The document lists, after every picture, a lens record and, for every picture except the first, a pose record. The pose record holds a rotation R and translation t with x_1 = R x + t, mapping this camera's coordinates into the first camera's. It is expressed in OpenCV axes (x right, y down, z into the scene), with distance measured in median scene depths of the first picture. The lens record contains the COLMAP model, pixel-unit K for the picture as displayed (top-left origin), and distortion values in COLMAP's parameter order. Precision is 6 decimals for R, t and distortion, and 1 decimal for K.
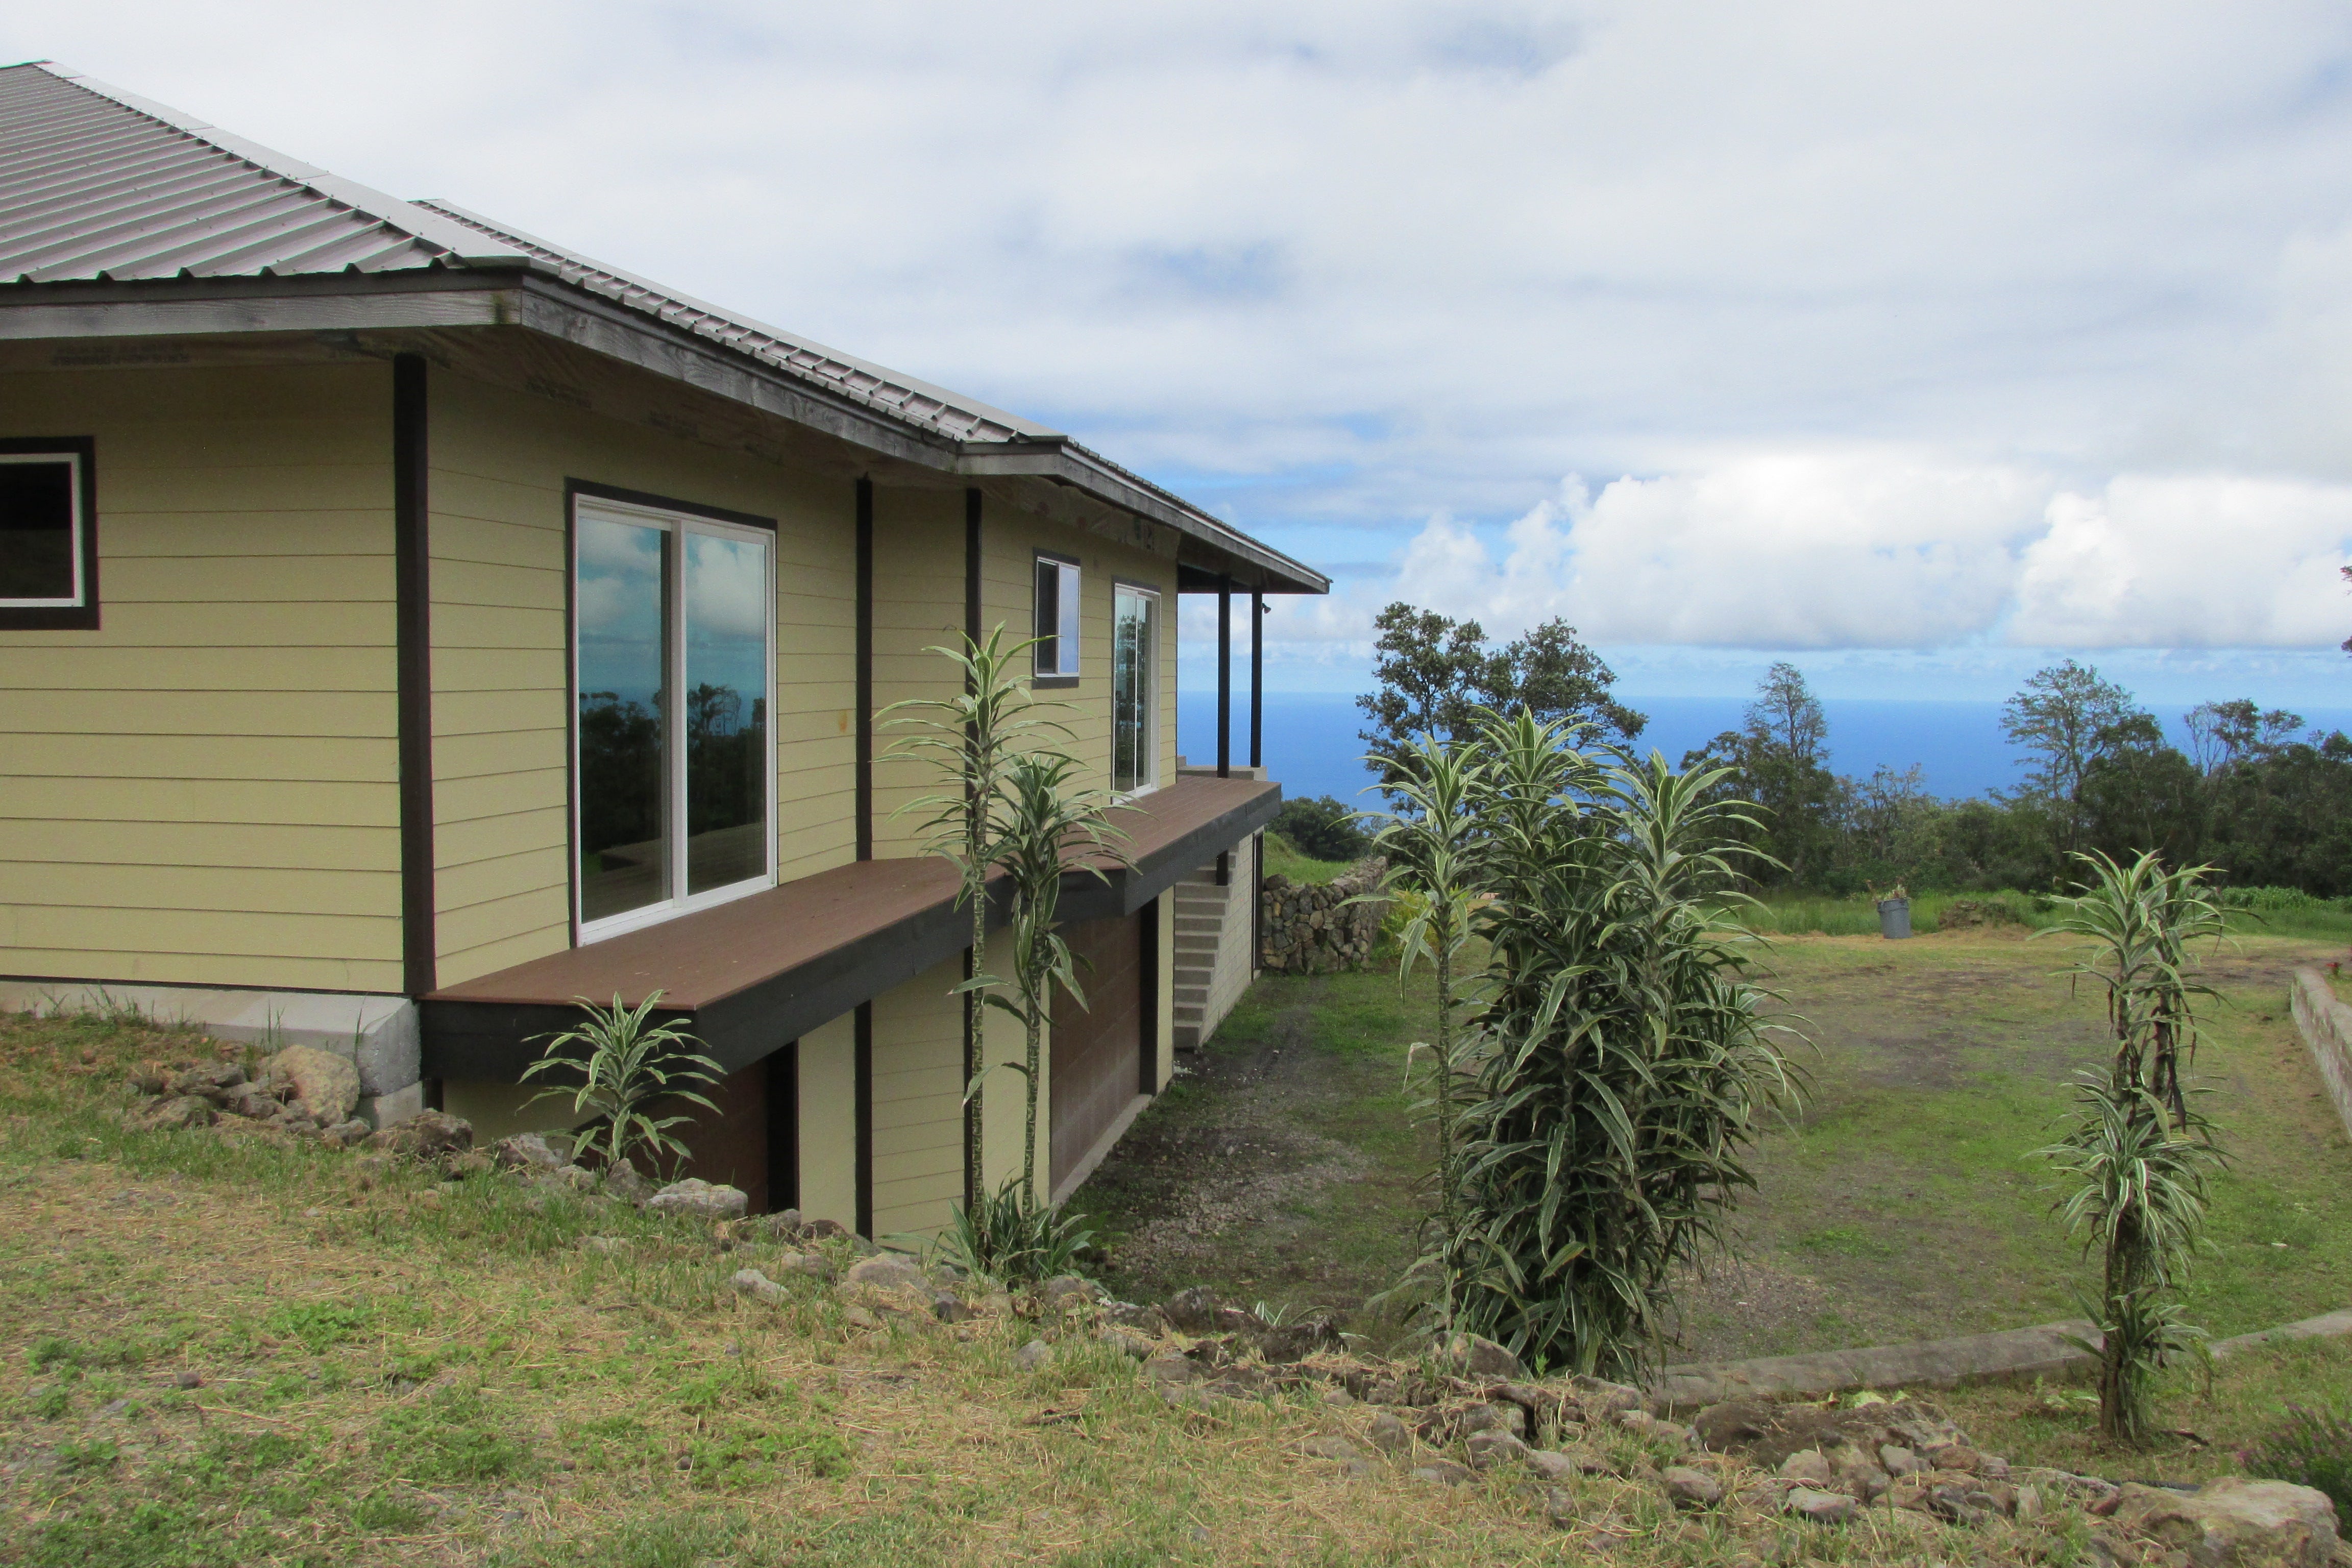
lens RADIAL K [[1968.5, 0, 1173.7], [0, 1968.5, 780.1], [0, 0, 1]] dist [-0.024530, -0.003209]
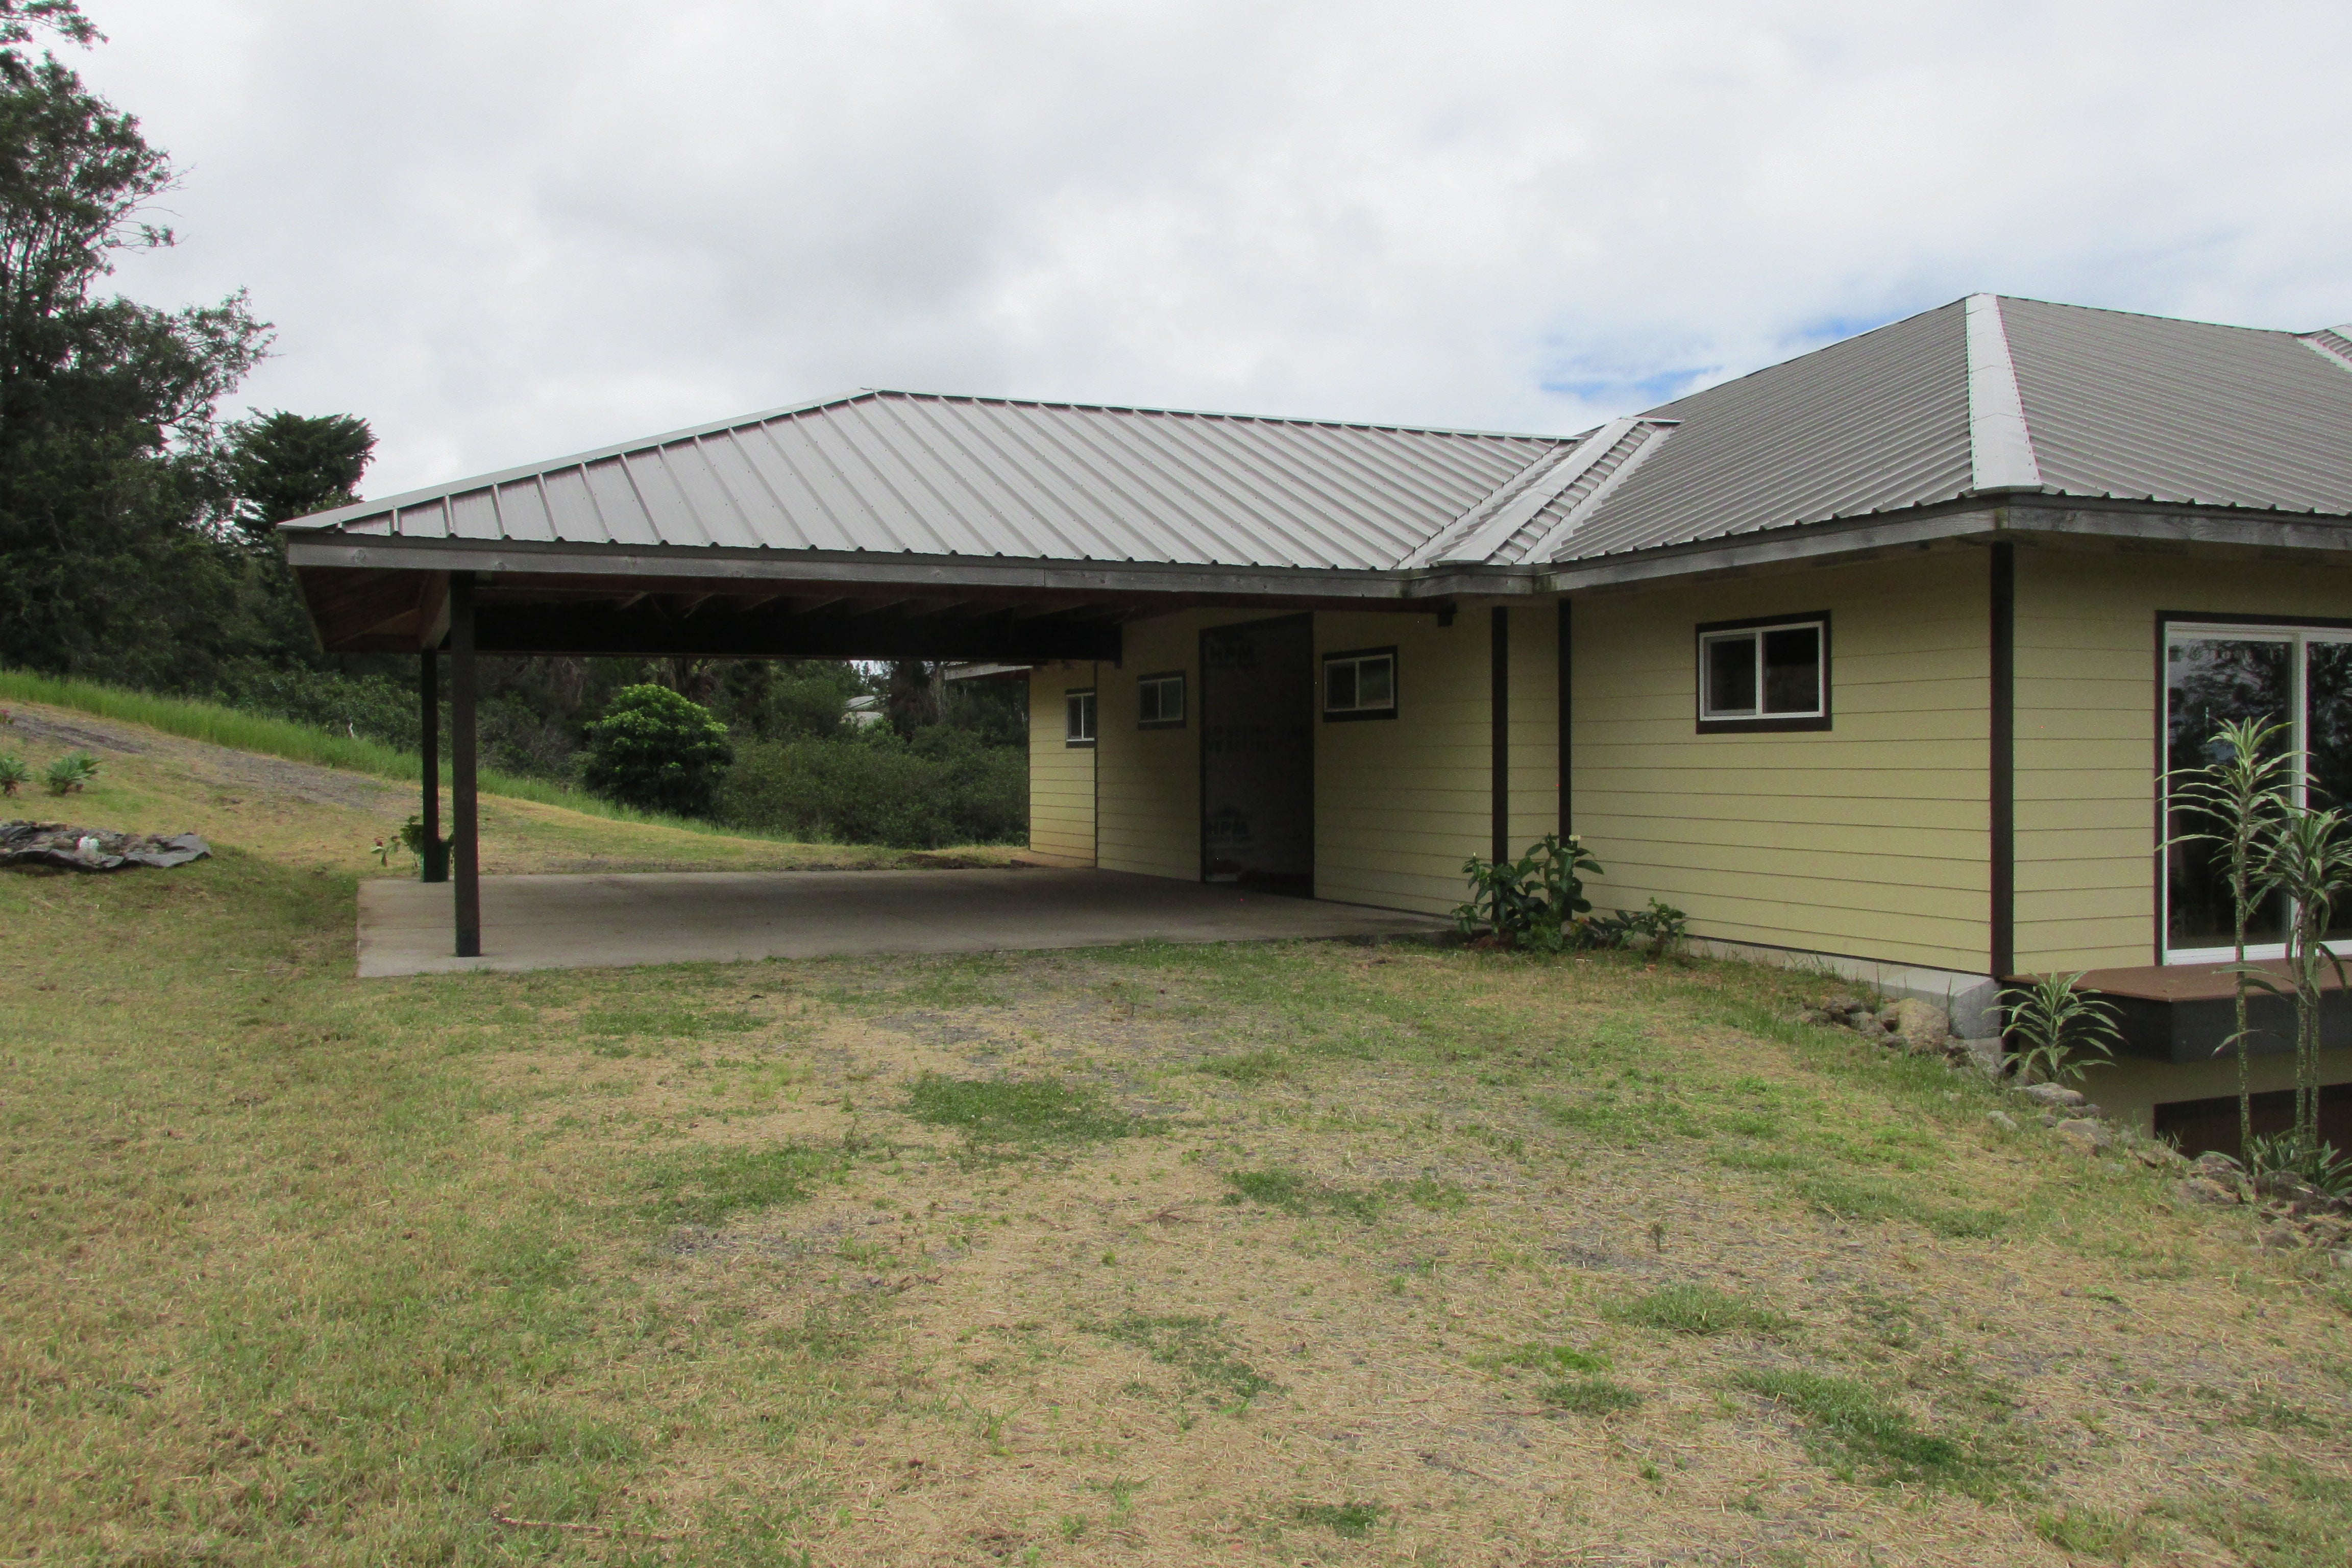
lens RADIAL K [[2005.5, 0, 1176.0], [0, 2005.5, 784.0], [0, 0, 1]] dist [-0.006249, -0.007867]
pose [[0.539320, 0.002398, -0.842097, 0.133244], [-0.042777, 0.998783, -0.024552, 0.007167], [0.841014, 0.049264, 0.538766, -0.080645]]
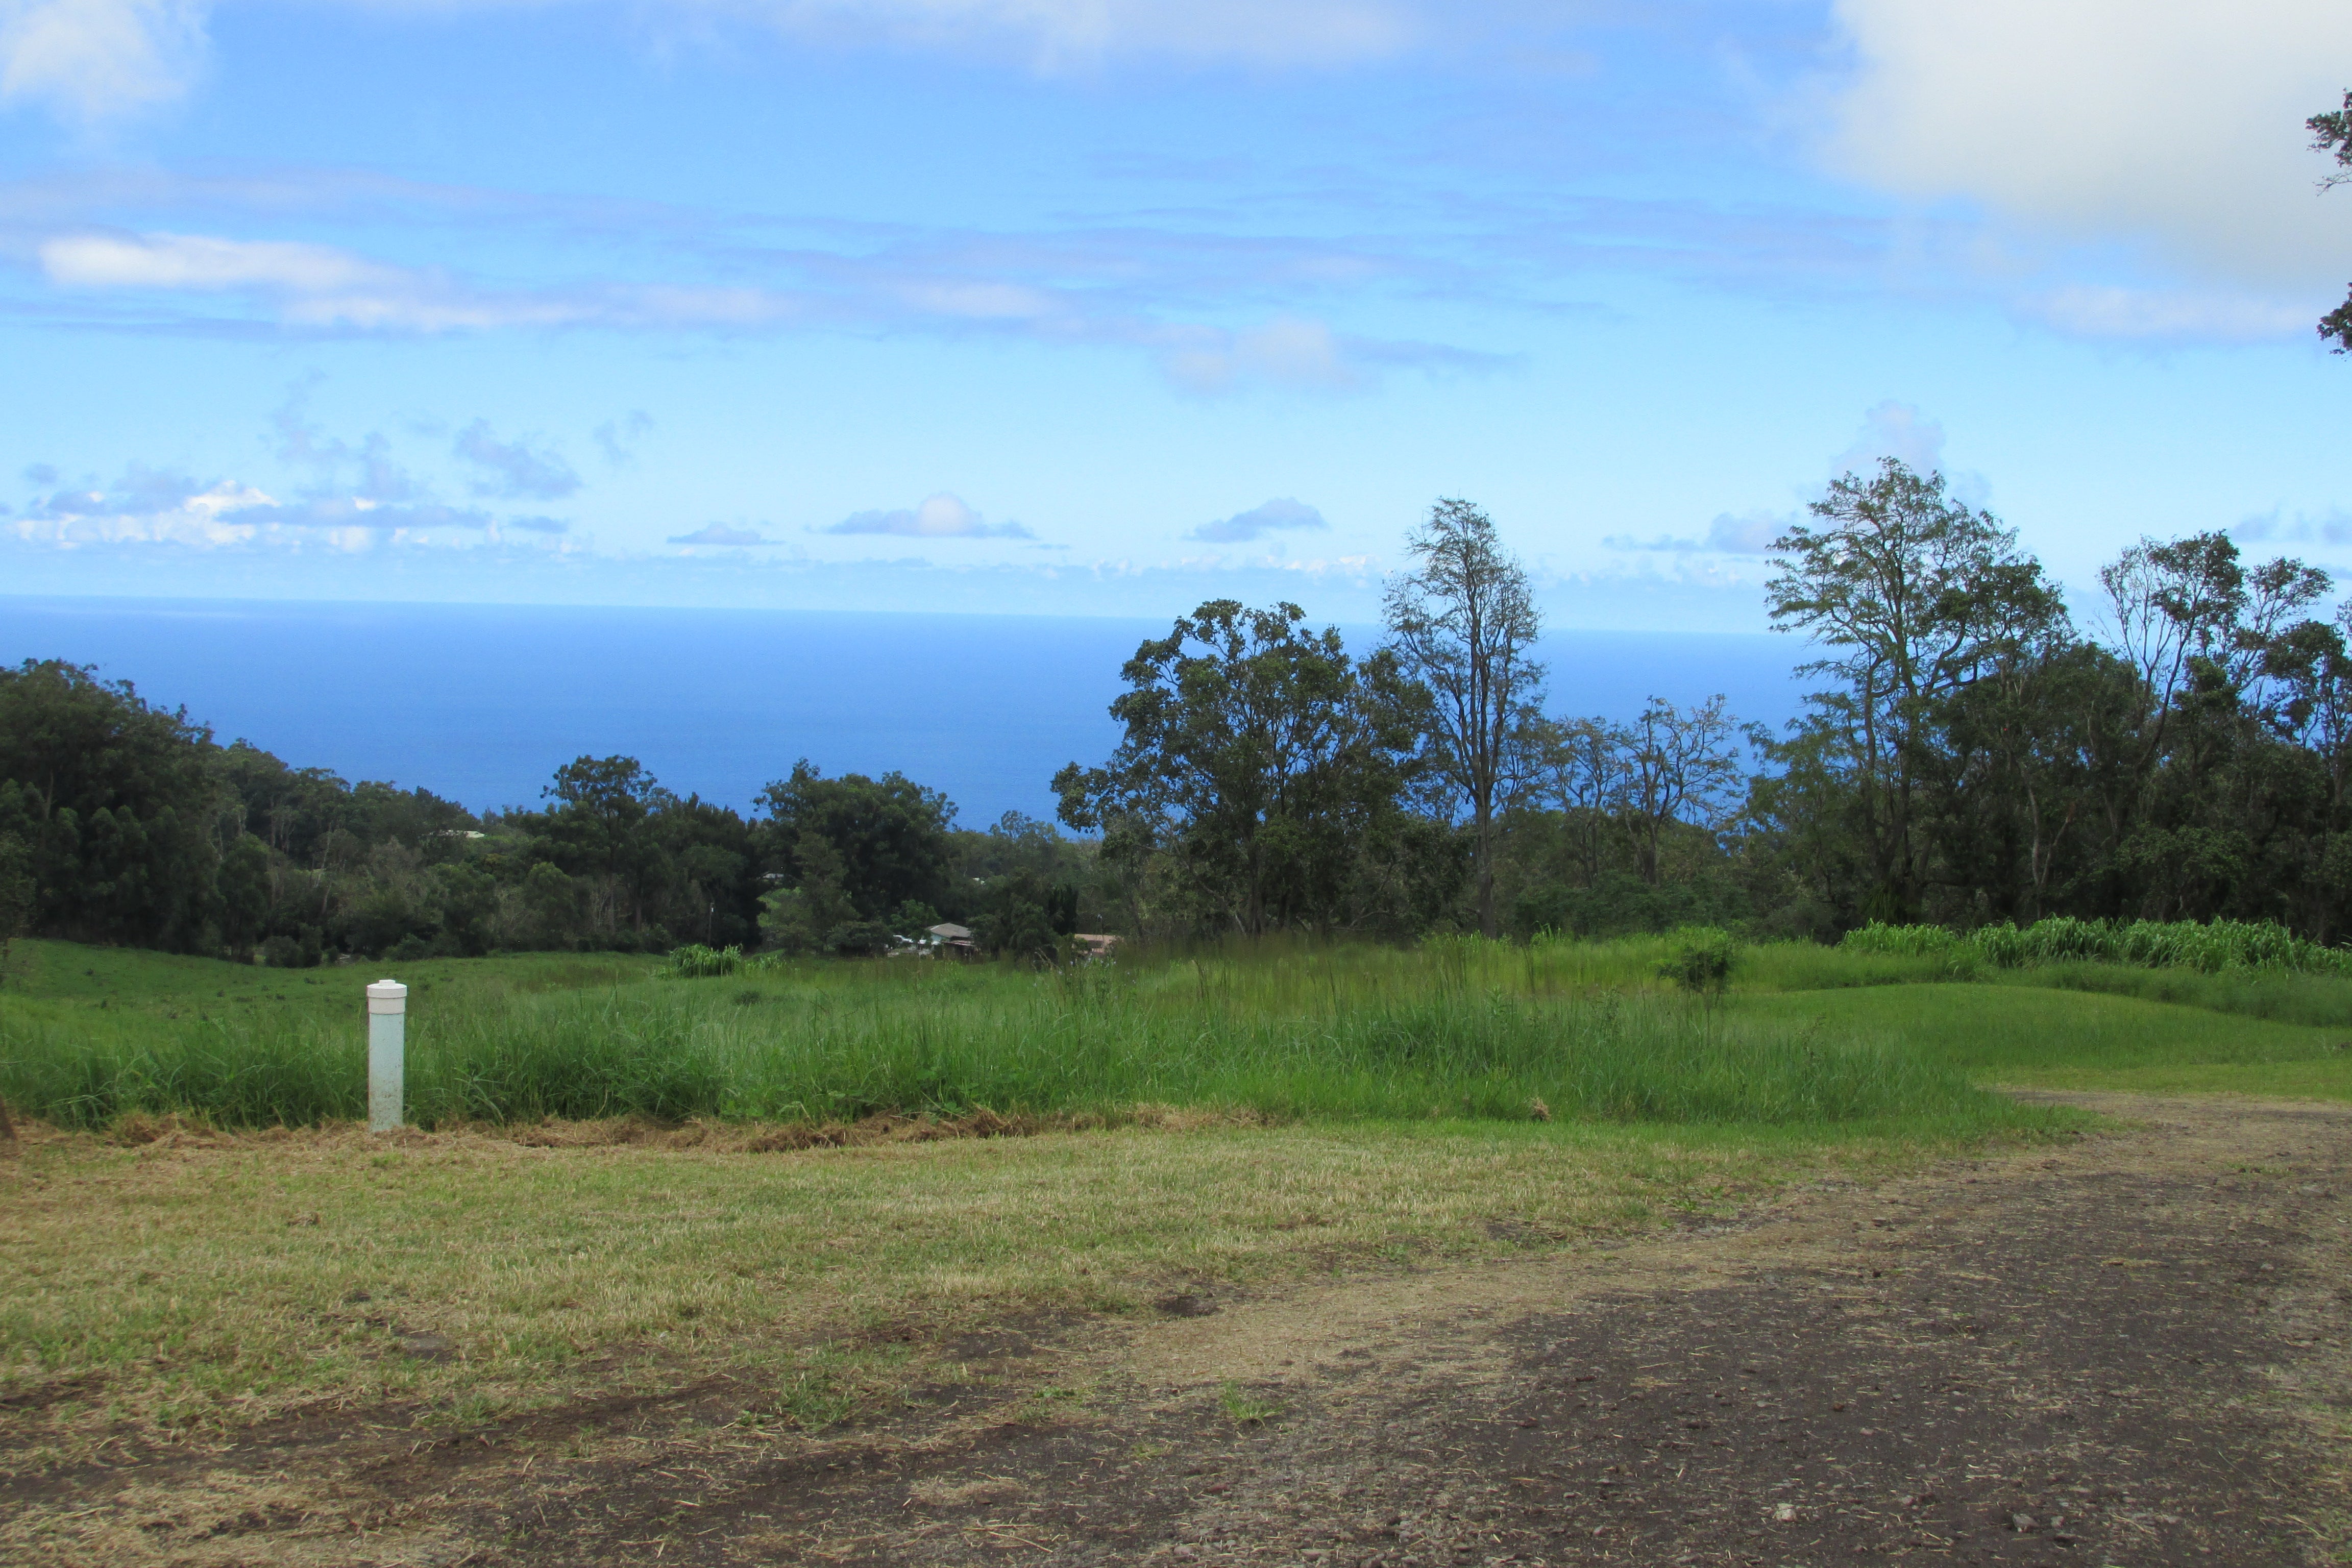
lens RADIAL K [[3177.5, 0, 1121.0], [0, 3177.5, 782.3], [0, 0, 1]] dist [0.005910, -0.166011]
pose [[0.992652, 0.006946, 0.120809, 0.650122], [-0.008006, 0.999934, 0.008288, 0.055539], [-0.120743, -0.009194, 0.992641, 0.888435]]
